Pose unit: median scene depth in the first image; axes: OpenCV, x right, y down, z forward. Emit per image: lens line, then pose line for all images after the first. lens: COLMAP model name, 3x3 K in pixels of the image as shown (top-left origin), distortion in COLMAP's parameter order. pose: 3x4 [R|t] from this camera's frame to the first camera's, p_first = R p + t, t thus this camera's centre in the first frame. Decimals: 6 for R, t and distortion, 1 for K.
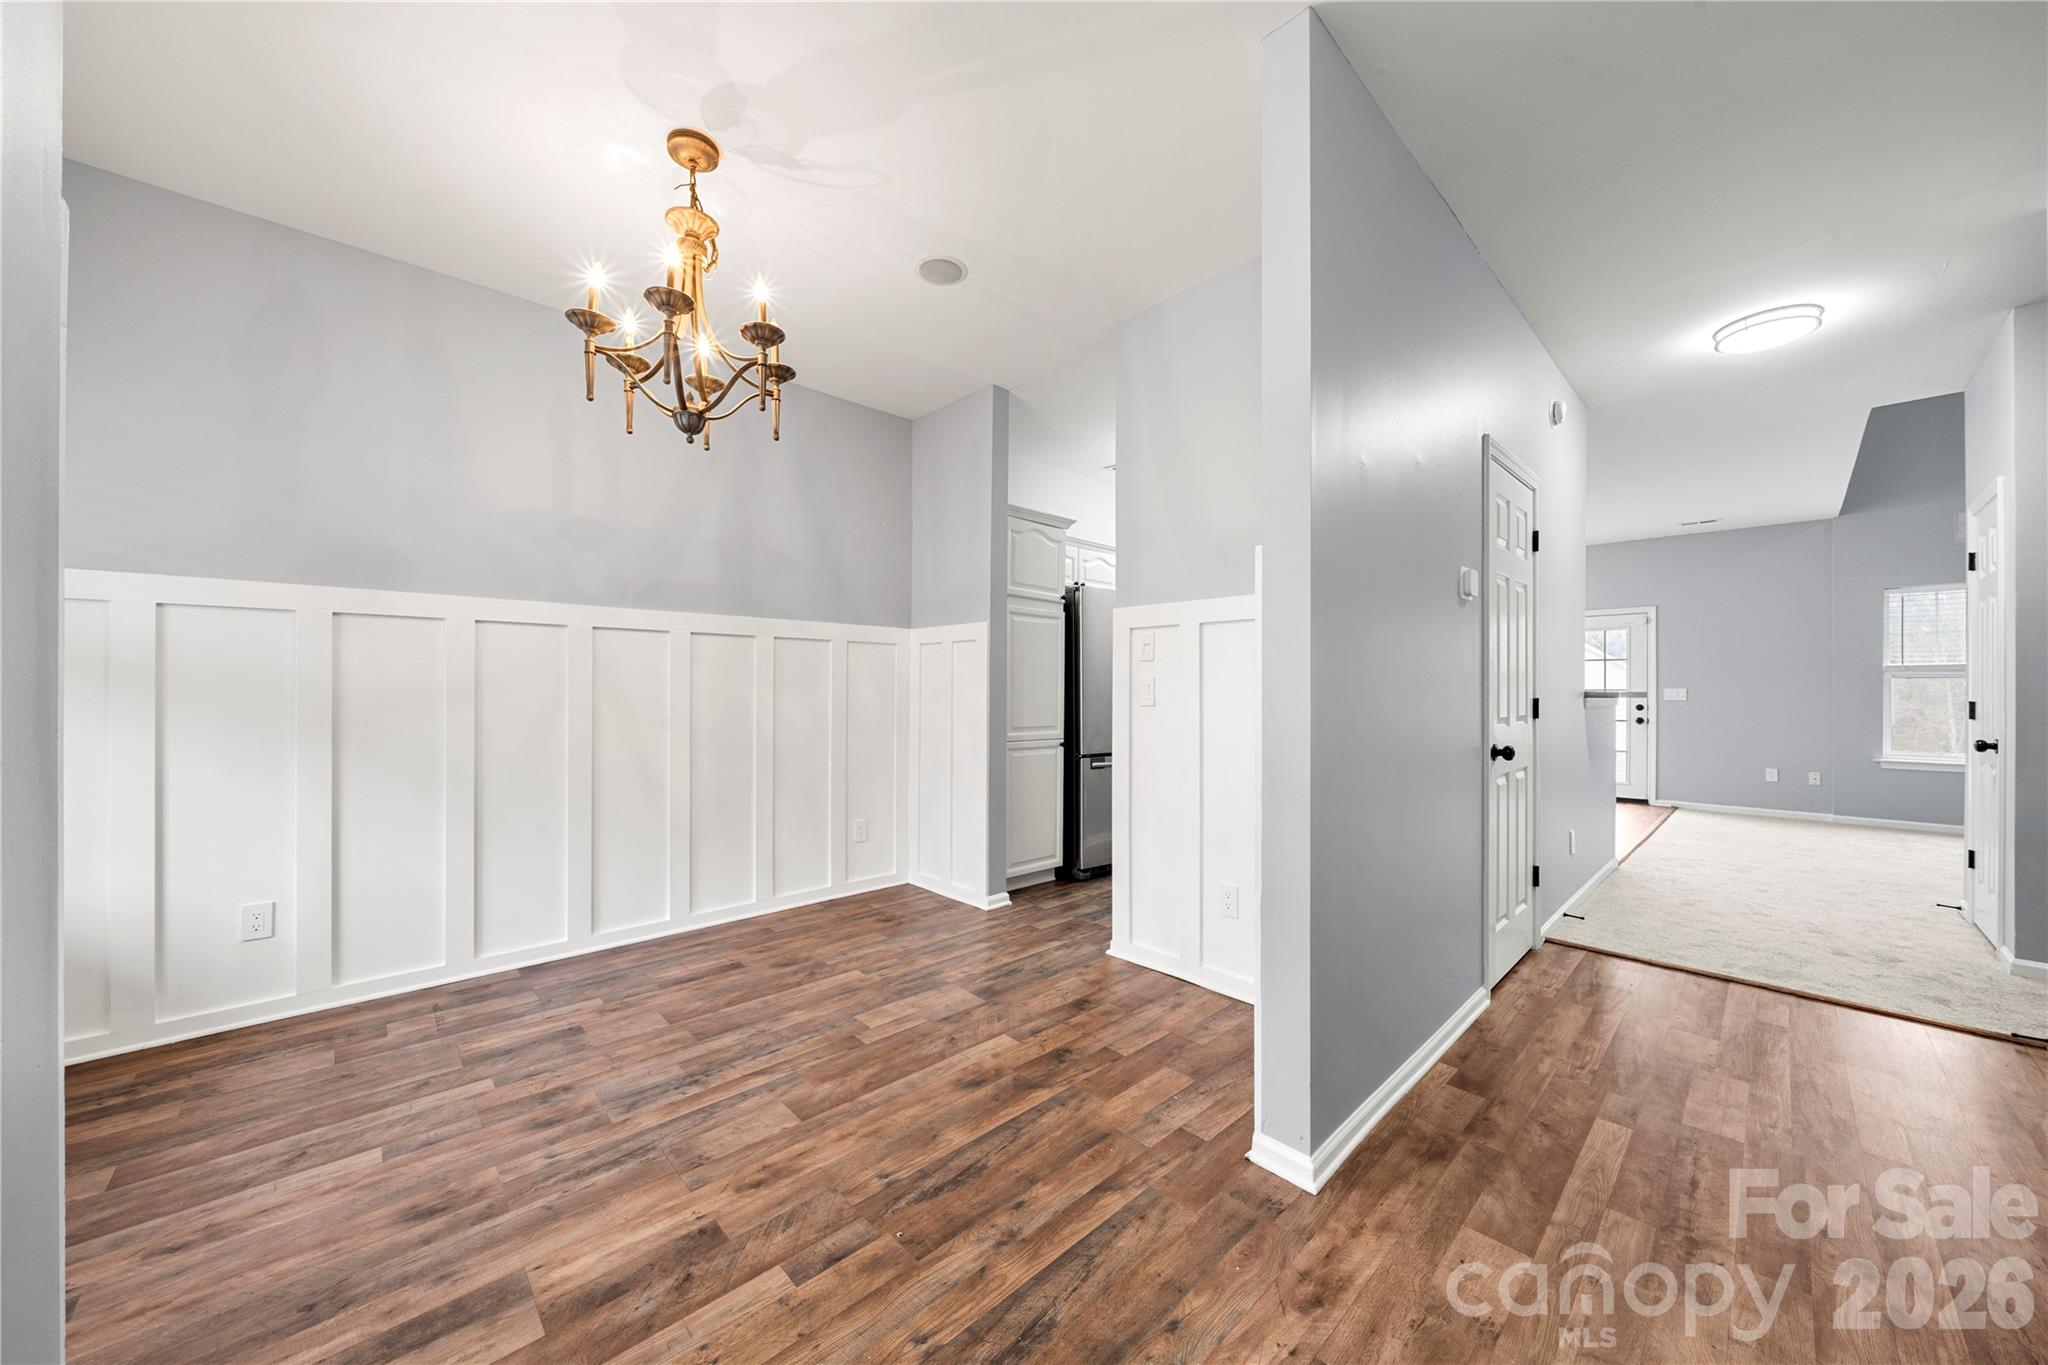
lens RADIAL K [[715.8, 0, 1020.3], [0, 715.8, 691.2], [0, 0, 1]] dist [-0.001414, -0.000112]
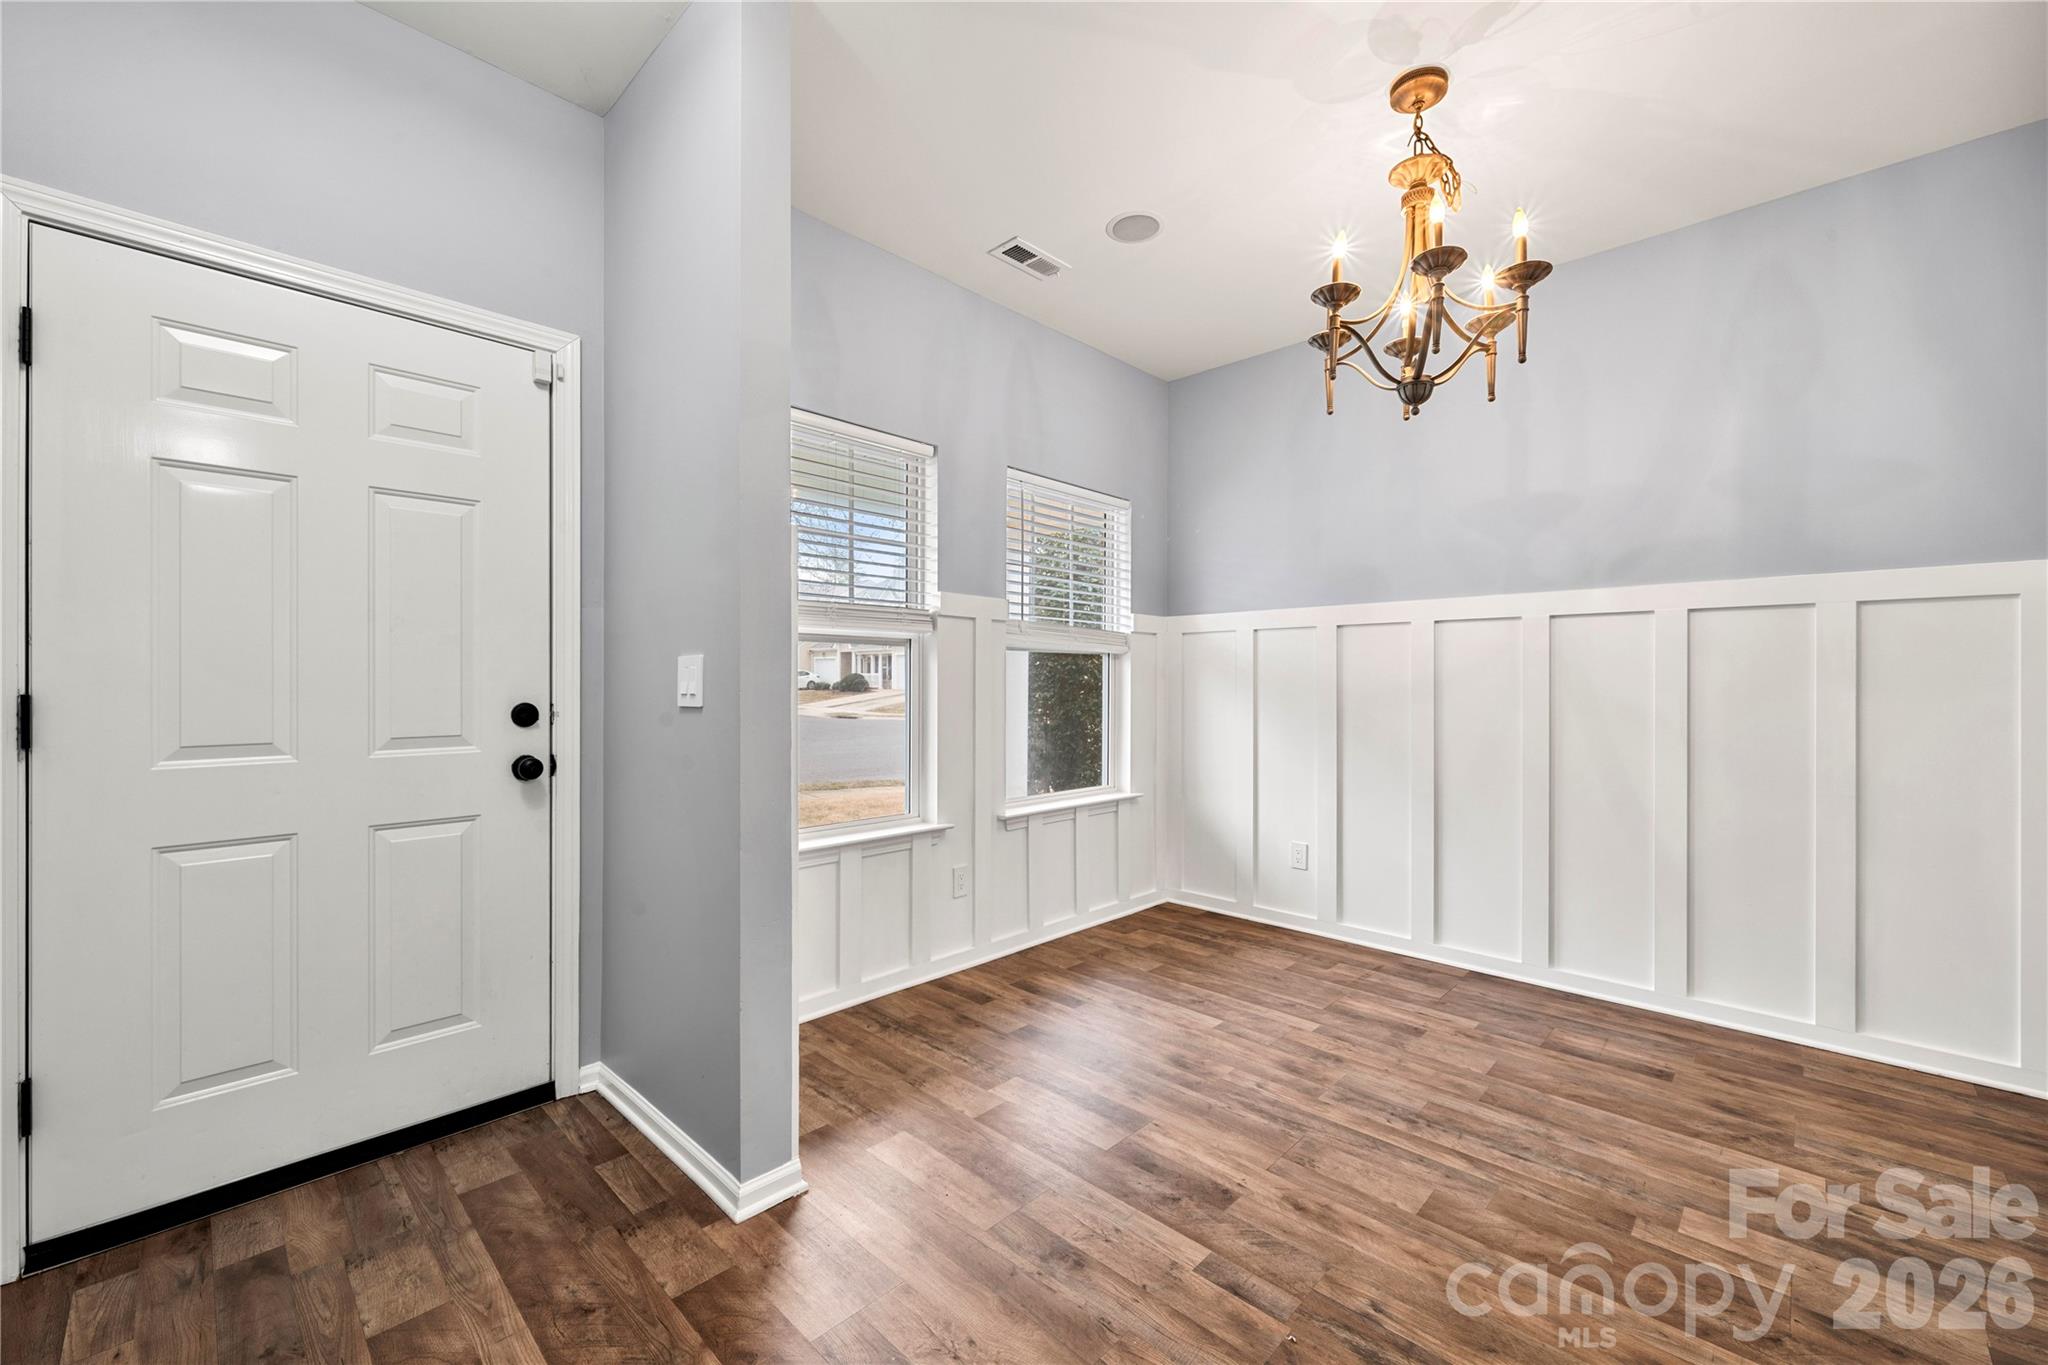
lens RADIAL K [[821.1, 0, 1023.3], [0, 821.1, 678.6], [0, 0, 1]] dist [0.000850, 0.000071]
pose [[0.049029, -0.008998, -0.998757, 0.556714], [-0.007121, 0.999931, -0.009358, 0.001393], [0.998772, 0.007571, 0.048961, 0.453964]]
